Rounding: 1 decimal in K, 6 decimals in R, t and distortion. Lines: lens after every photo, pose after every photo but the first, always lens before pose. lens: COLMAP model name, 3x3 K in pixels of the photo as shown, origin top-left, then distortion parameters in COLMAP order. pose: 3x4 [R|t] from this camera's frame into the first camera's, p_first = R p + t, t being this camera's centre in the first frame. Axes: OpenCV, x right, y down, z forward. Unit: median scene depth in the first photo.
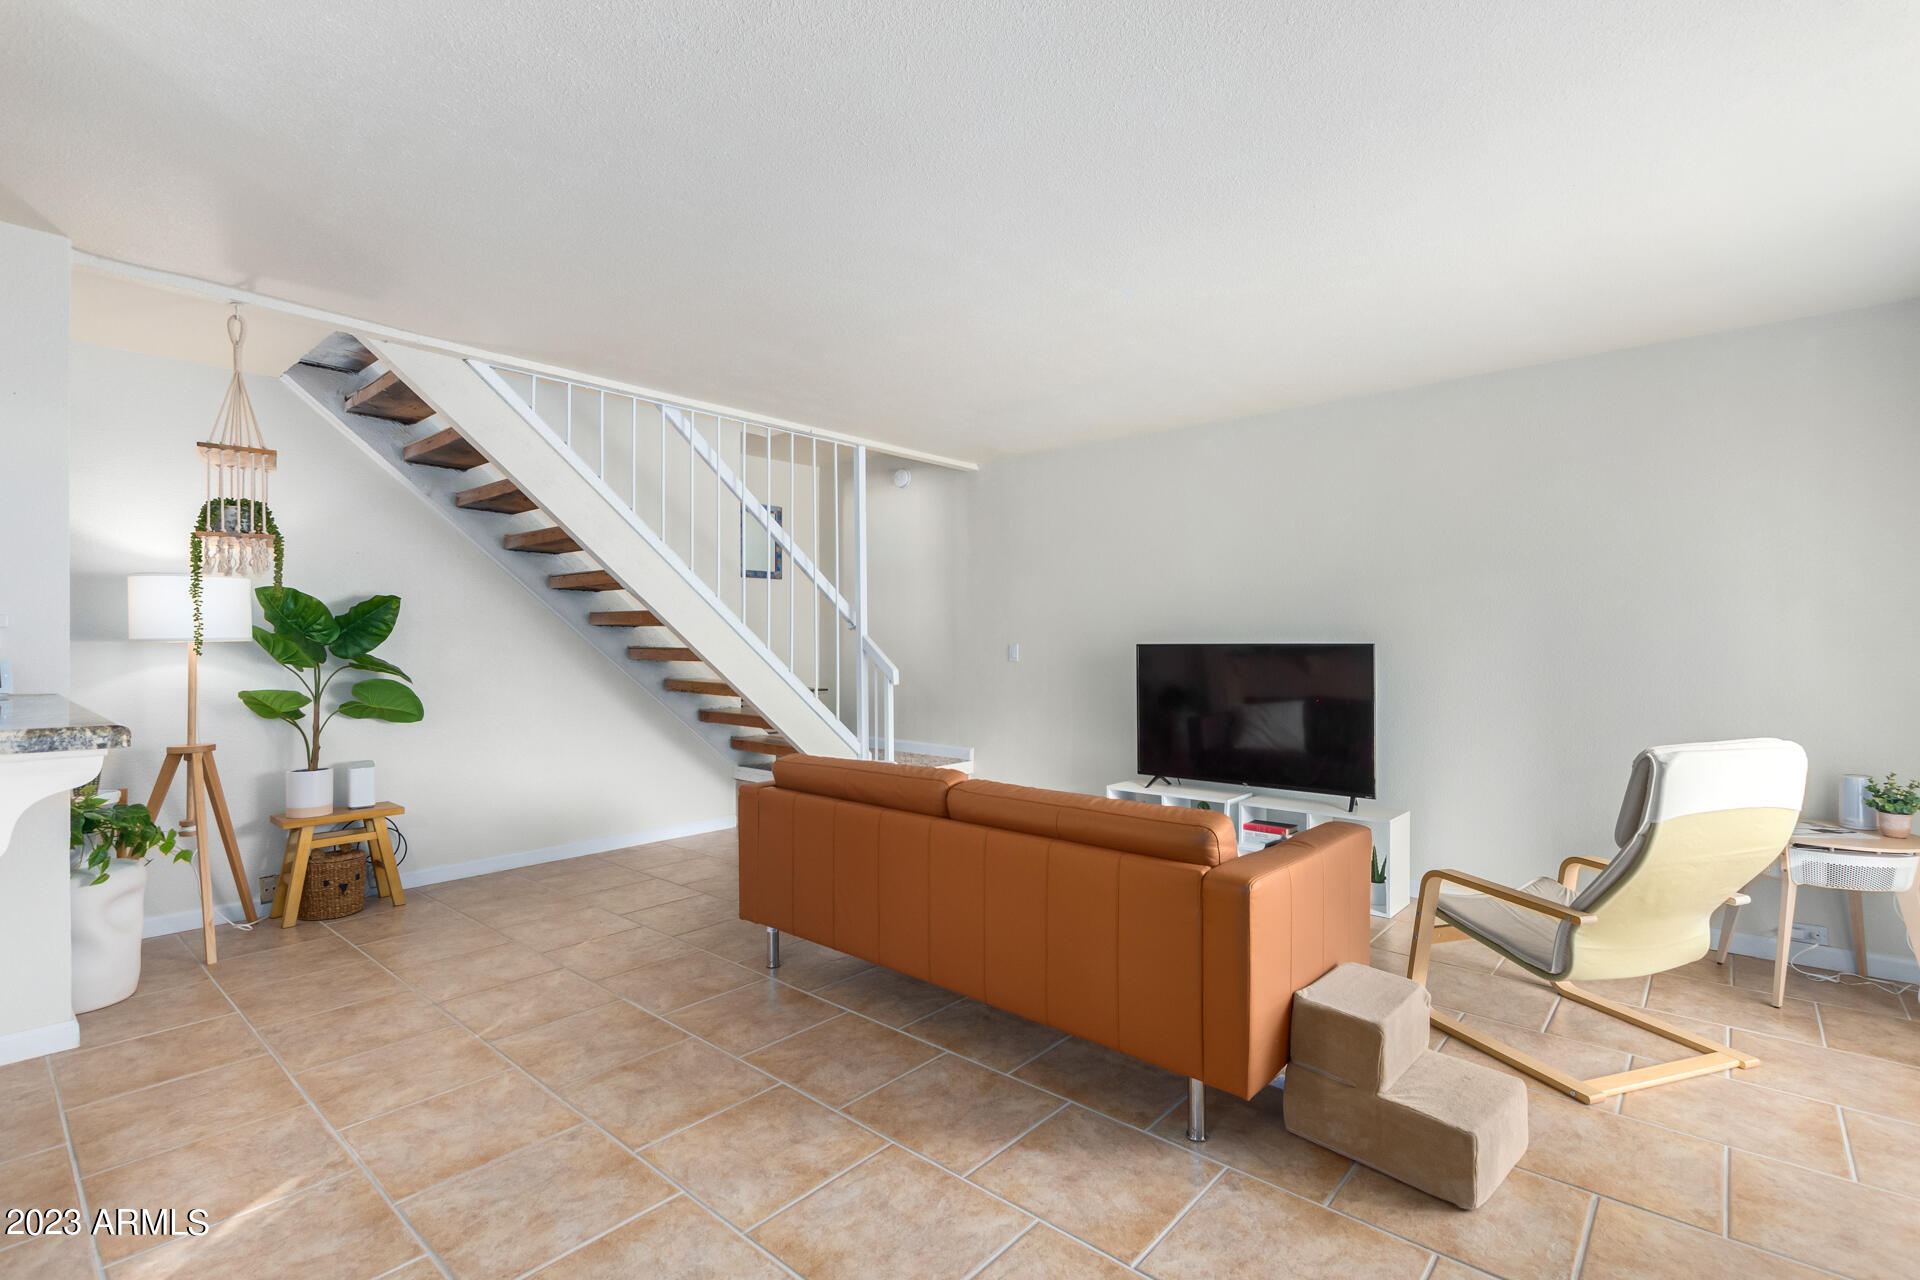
lens RADIAL K [[875.8, 0, 966.1], [0, 875.8, 641.0], [0, 0, 1]] dist [0.008931, -0.006016]
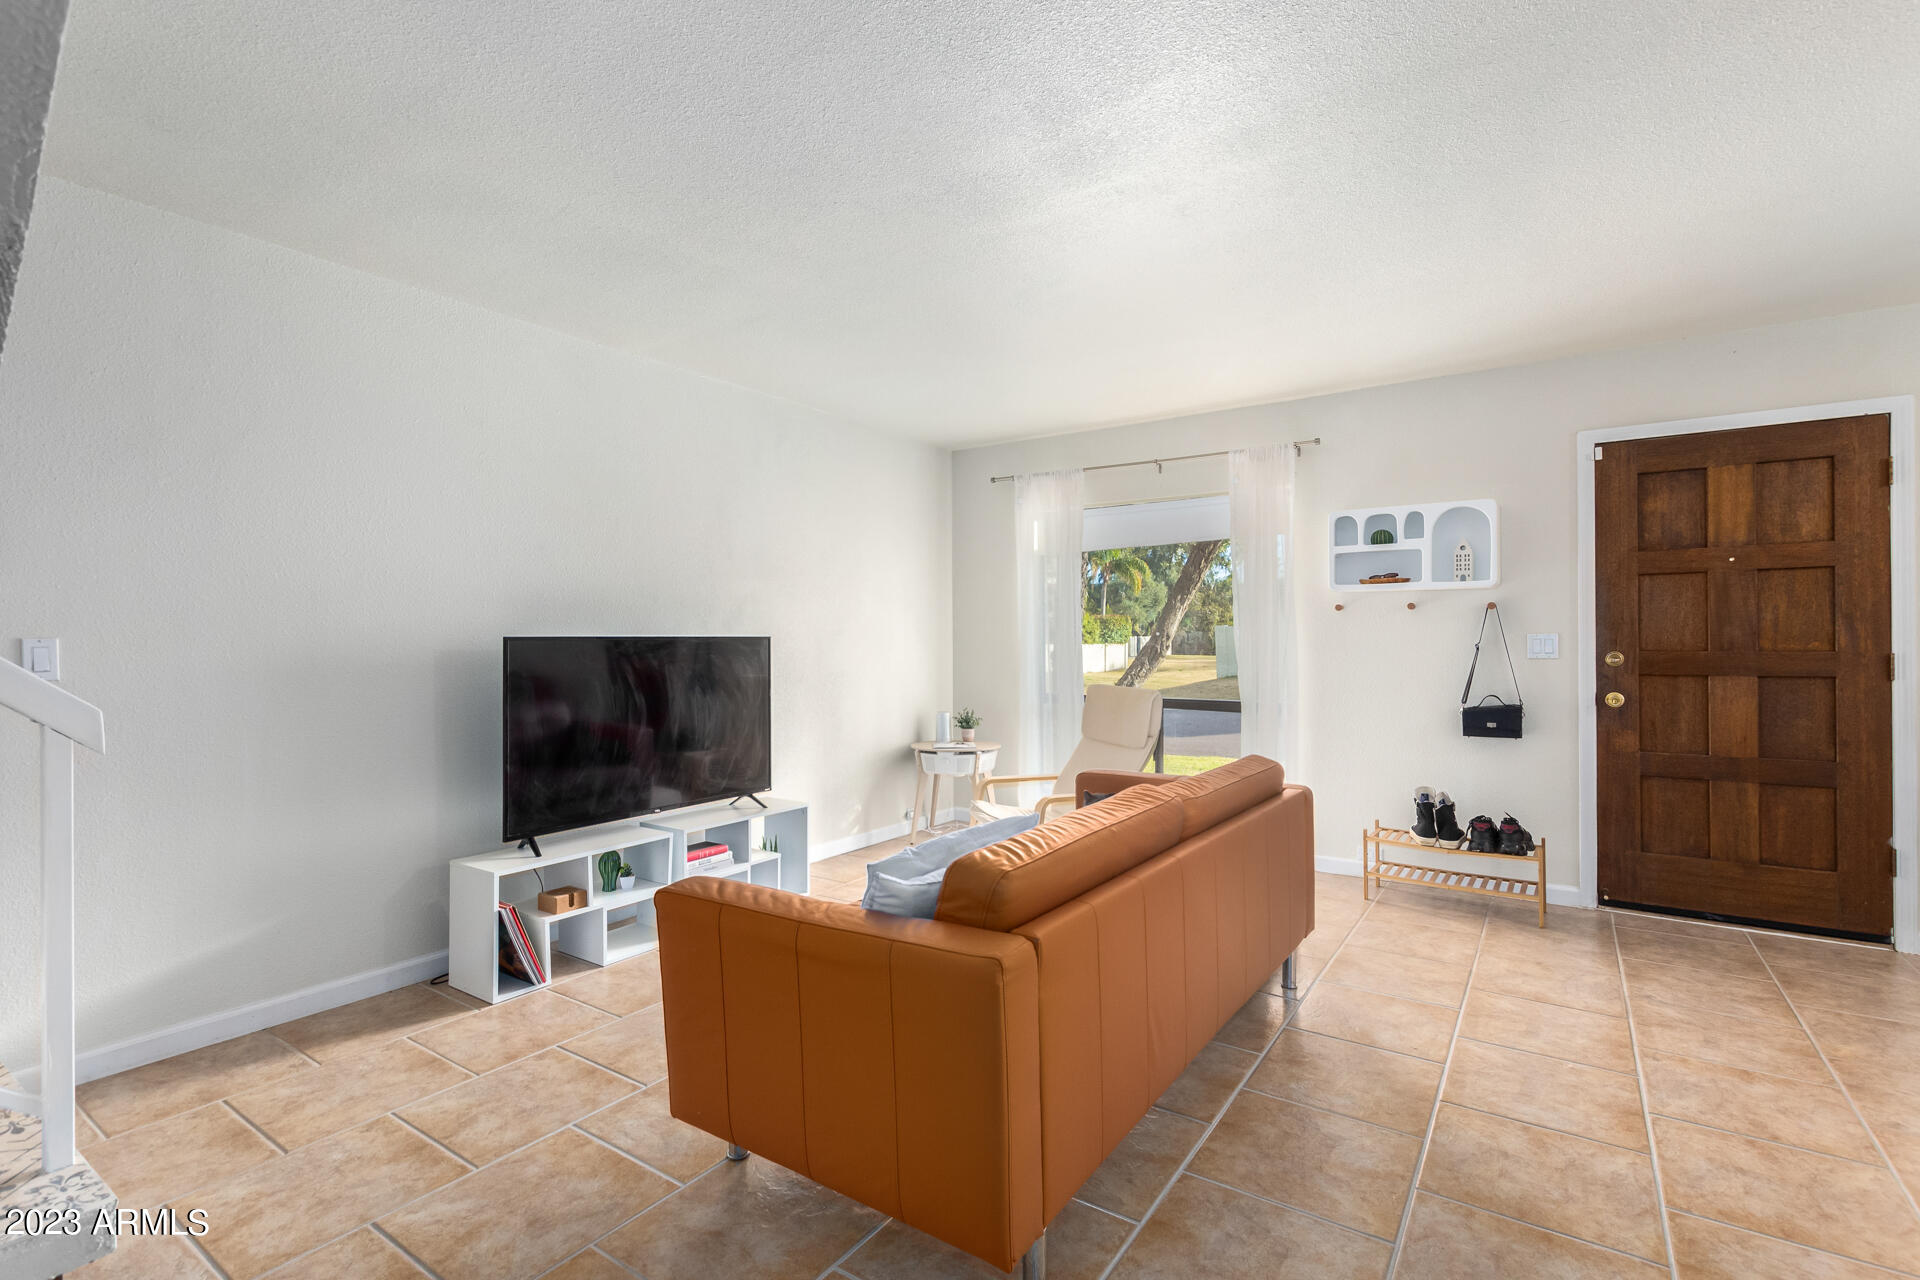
lens RADIAL K [[875.8, 0, 955.7], [0, 875.8, 644.0], [0, 0, 1]] dist [0.008931, -0.006016]
pose [[-0.114226, 0.000313, 0.993455, -0.985965], [0.002318, 0.999997, -0.000048, 0.019586], [-0.993452, 0.002297, -0.114227, 1.567389]]
